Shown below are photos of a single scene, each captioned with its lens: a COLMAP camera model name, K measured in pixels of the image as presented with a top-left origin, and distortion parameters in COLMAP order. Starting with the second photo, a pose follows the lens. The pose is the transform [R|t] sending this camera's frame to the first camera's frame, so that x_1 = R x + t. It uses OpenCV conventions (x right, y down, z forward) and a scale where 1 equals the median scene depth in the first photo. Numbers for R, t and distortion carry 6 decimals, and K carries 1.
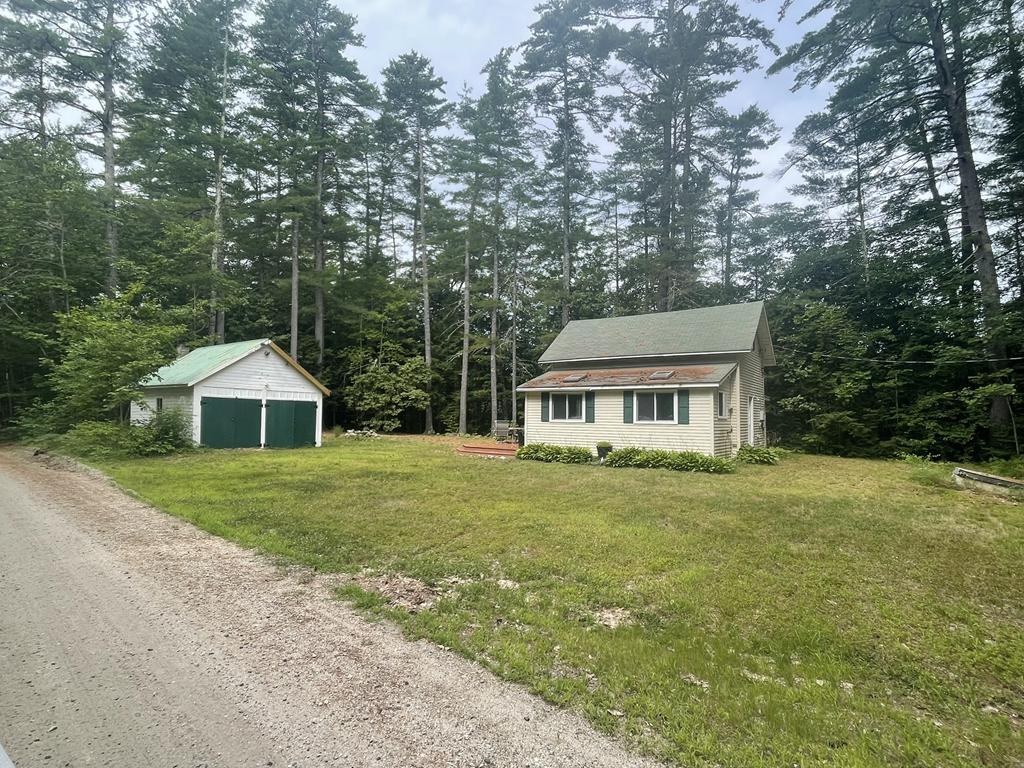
lens RADIAL K [[542.2, 0, 508.9], [0, 542.2, 388.5], [0, 0, 1]] dist [-0.005591, 0.003792]
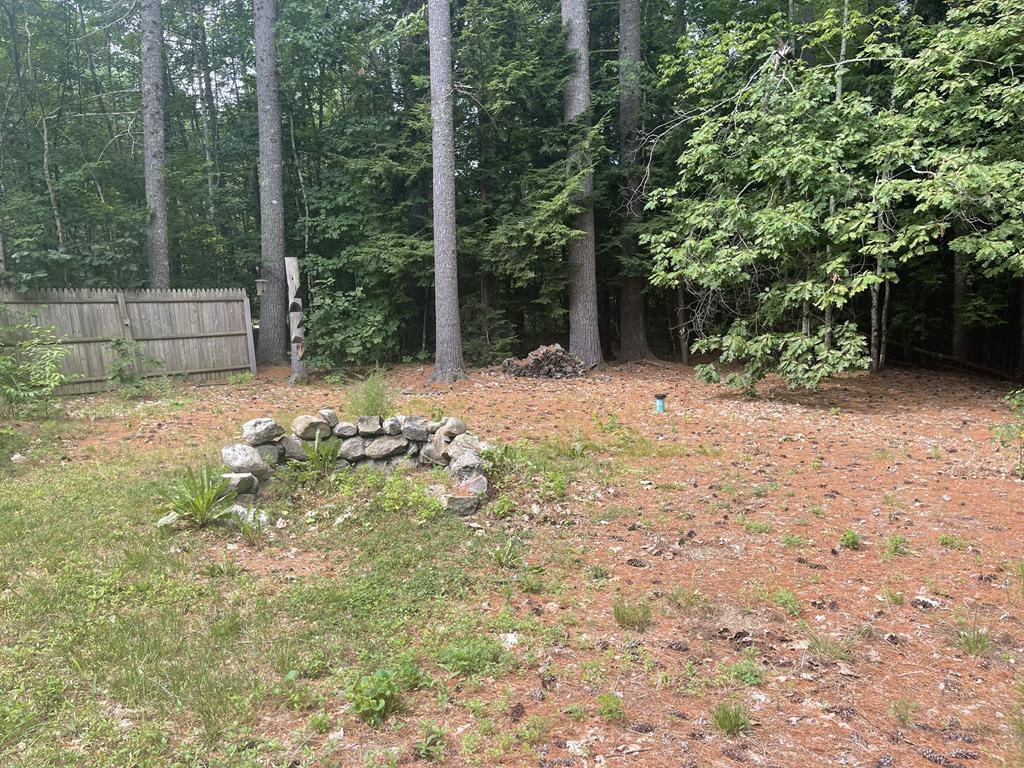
lens RADIAL K [[779.9, 0, 483.8], [0, 779.9, 389.4], [0, 0, 1]] dist [0.078711, -0.110065]
pose [[0.655345, 0.066713, -0.752378, -0.100116], [0.051980, 0.989747, 0.133037, 0.043353], [0.753539, -0.126293, 0.645158, 0.901709]]
